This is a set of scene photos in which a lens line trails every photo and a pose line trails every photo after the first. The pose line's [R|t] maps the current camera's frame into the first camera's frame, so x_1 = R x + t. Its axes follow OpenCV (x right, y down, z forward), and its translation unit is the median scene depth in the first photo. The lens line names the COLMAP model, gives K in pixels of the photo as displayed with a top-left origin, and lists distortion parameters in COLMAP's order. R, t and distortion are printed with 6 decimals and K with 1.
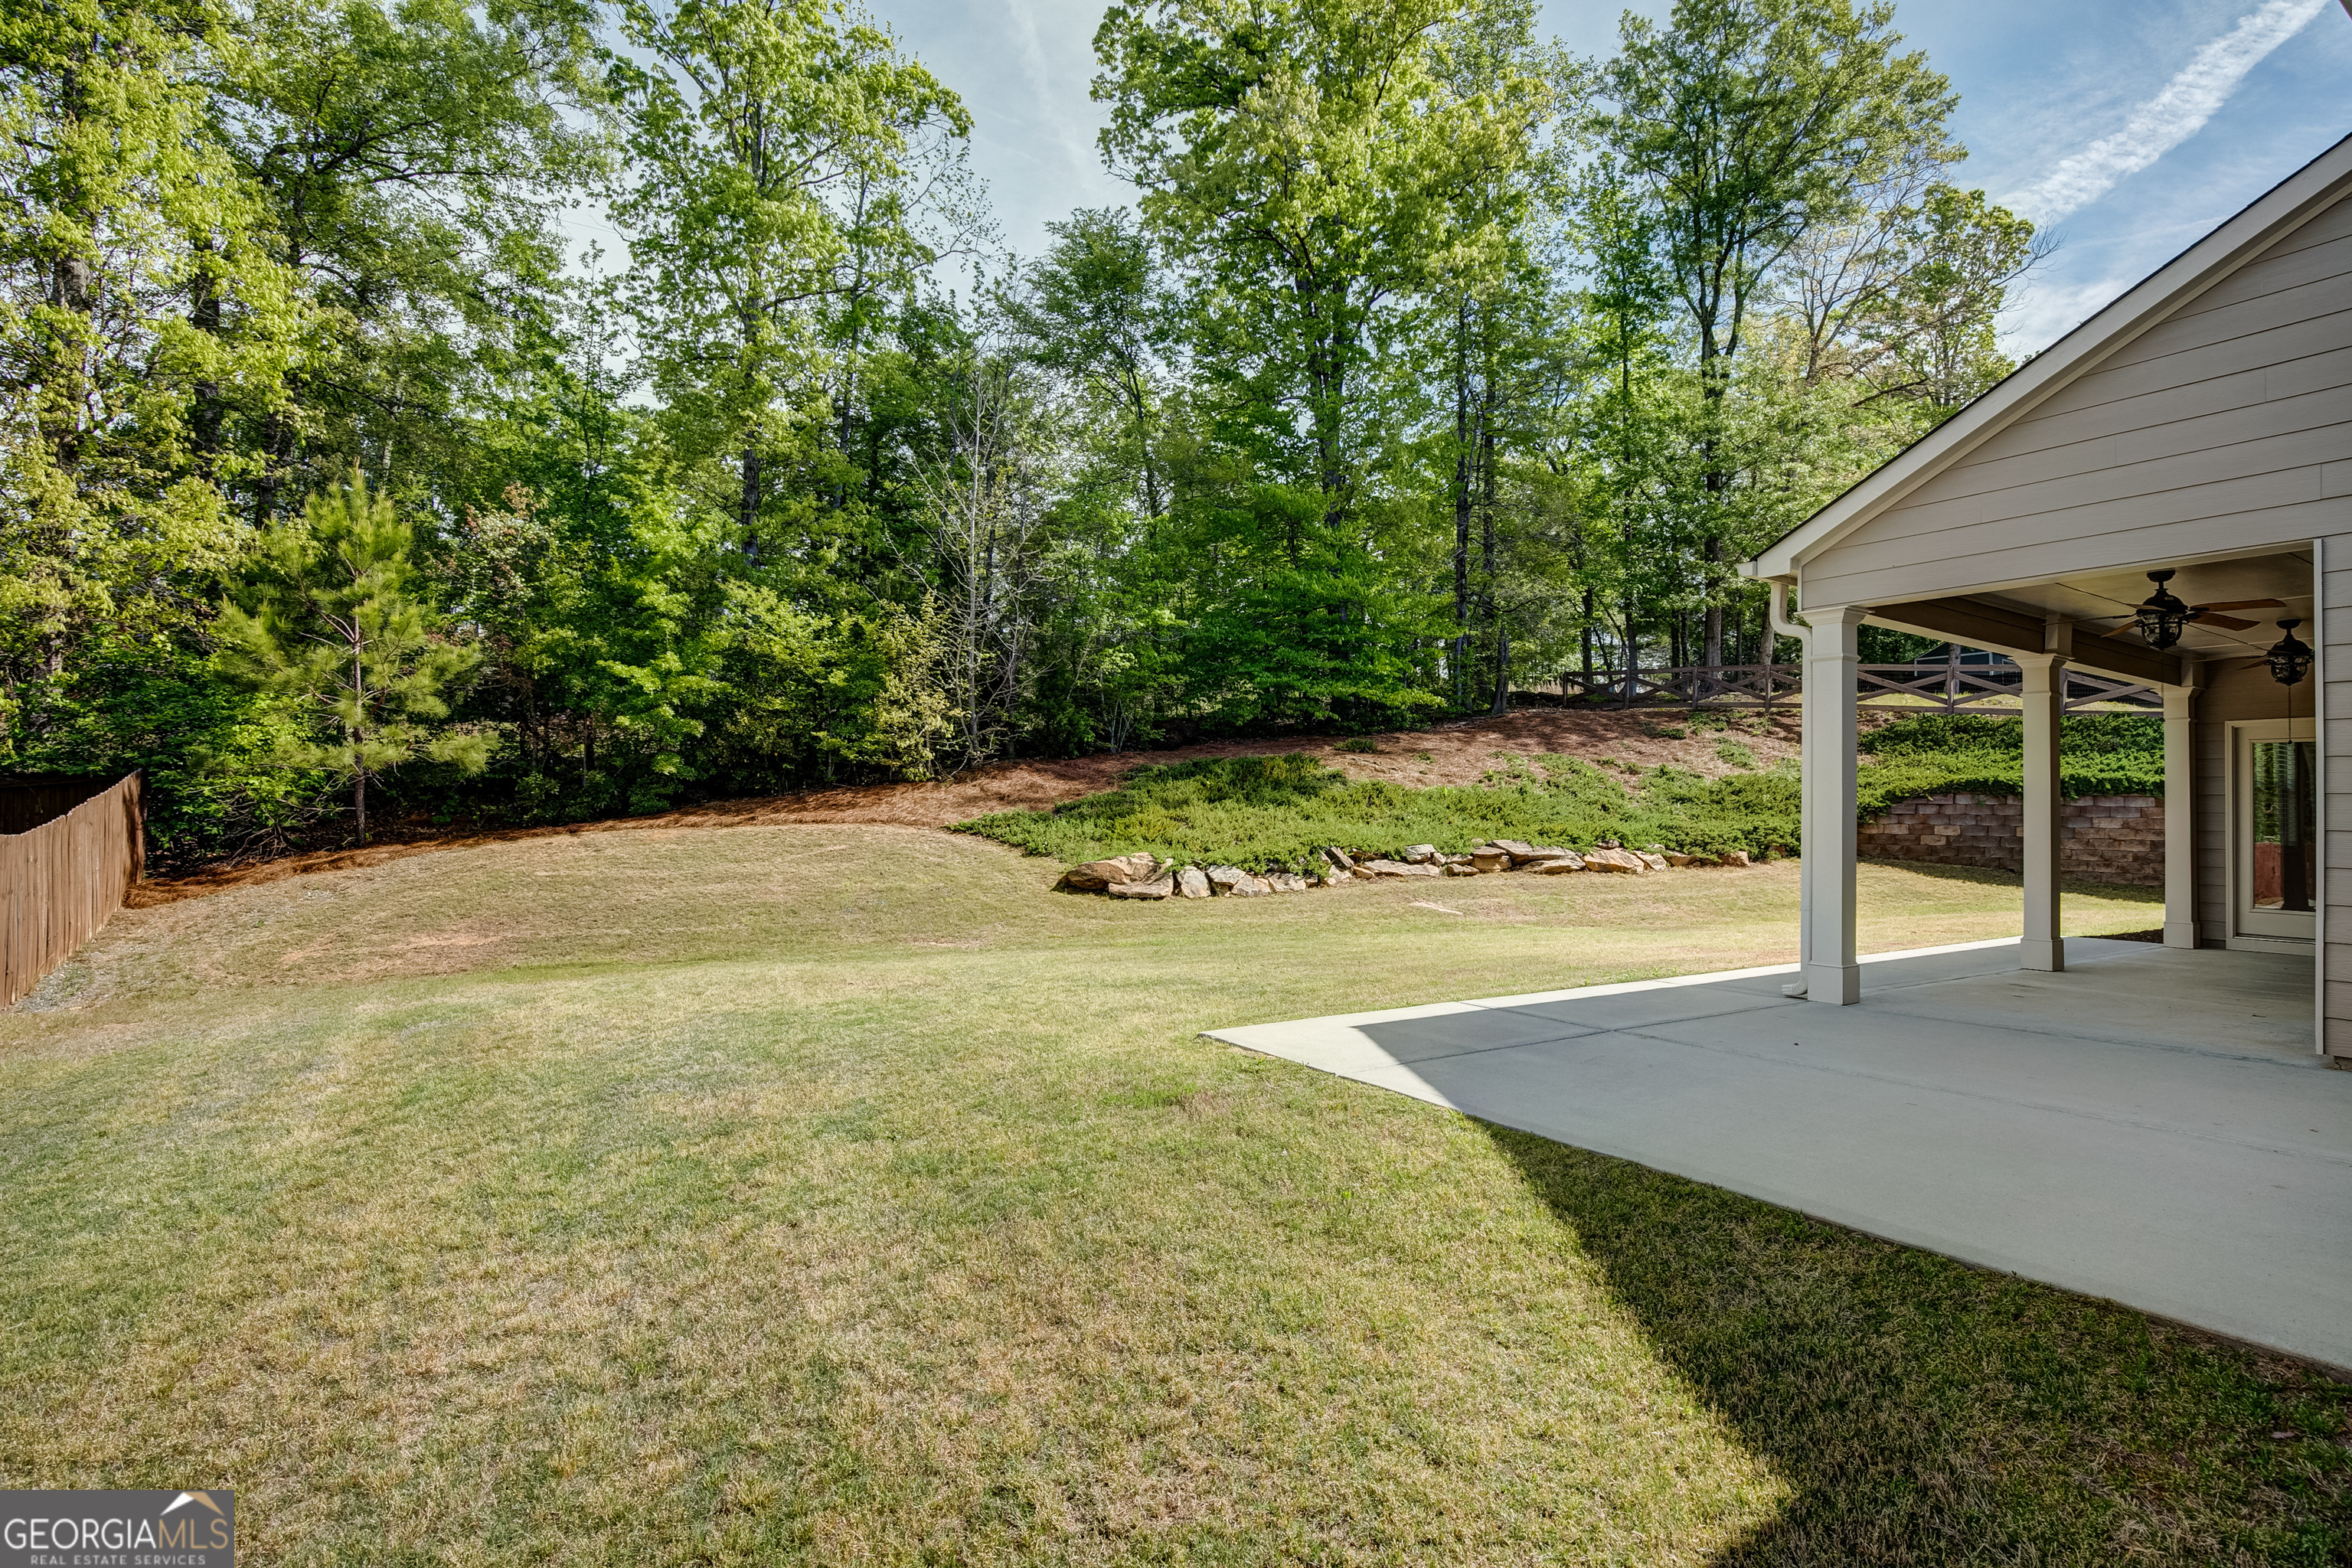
lens RADIAL K [[1107.7, 0, 1221.3], [0, 1107.7, 802.9], [0, 0, 1]] dist [-0.041297, 0.009543]
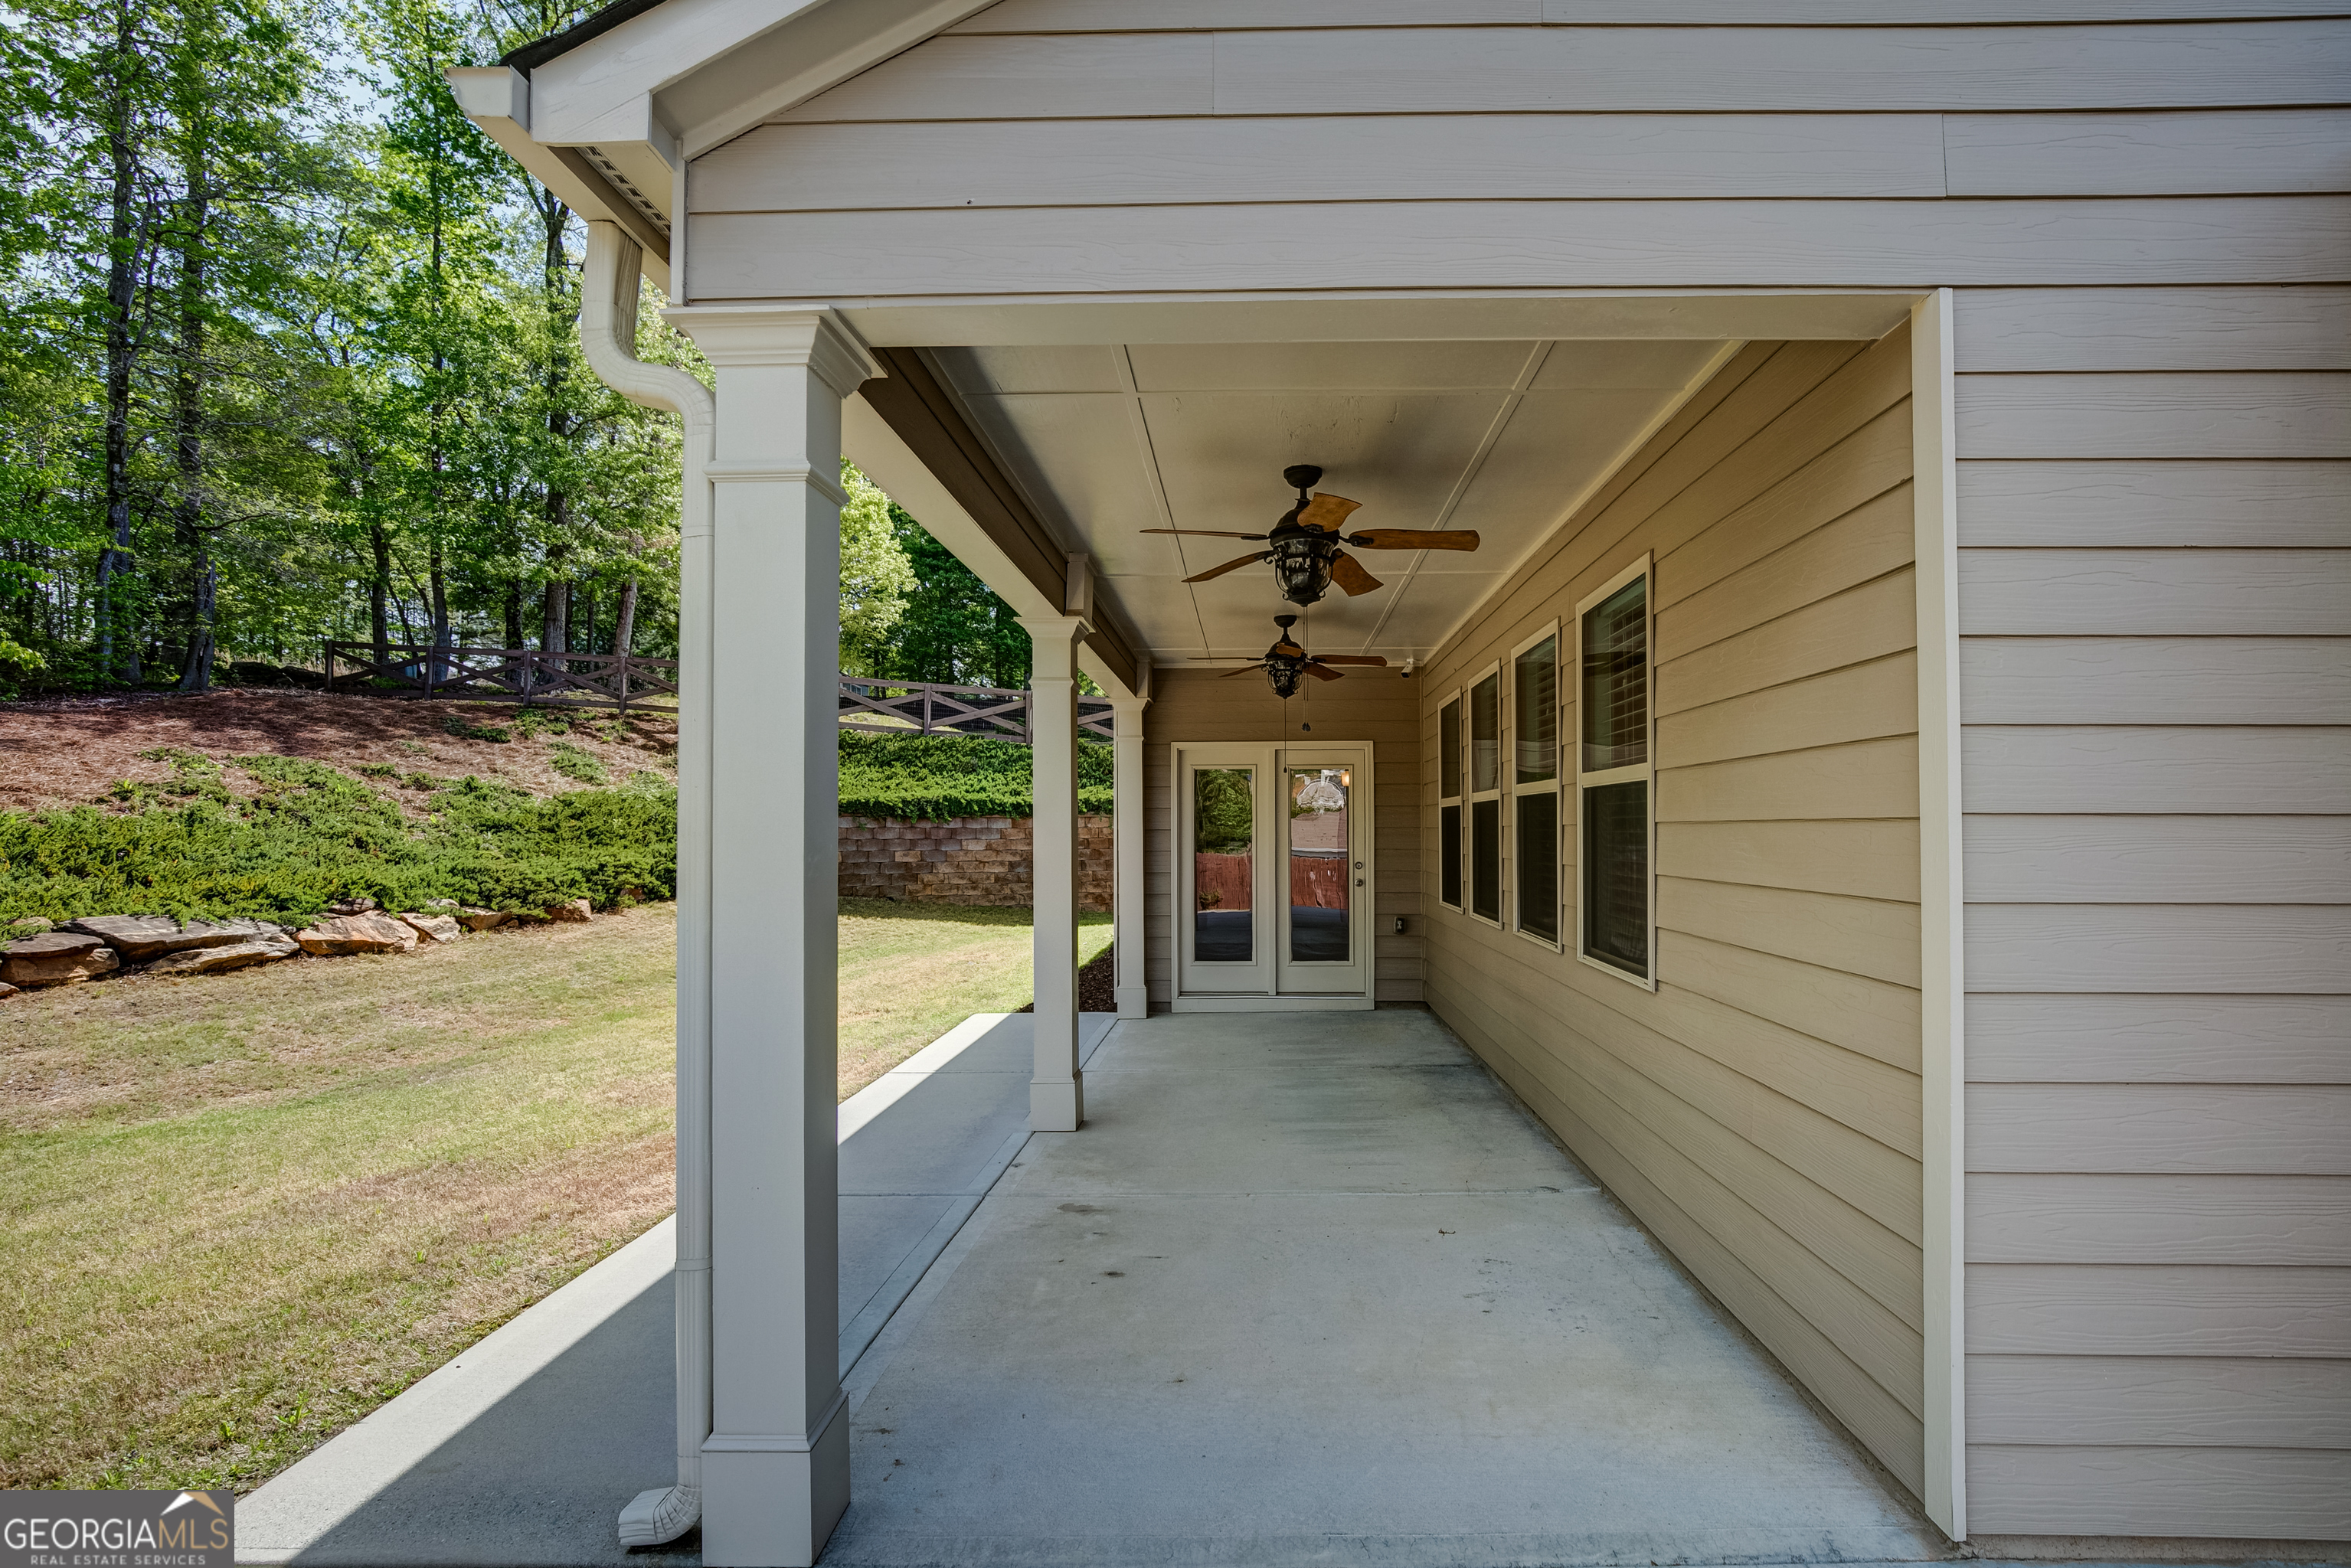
lens RADIAL K [[1107.1, 0, 1220.8], [0, 1107.1, 802.9], [0, 0, 1]] dist [-0.041297, 0.009543]
pose [[0.576062, 0.001077, 0.817405, 0.117116], [0.007255, 0.999953, -0.006431, -0.010752], [-0.817374, 0.009635, 0.576027, 0.220097]]
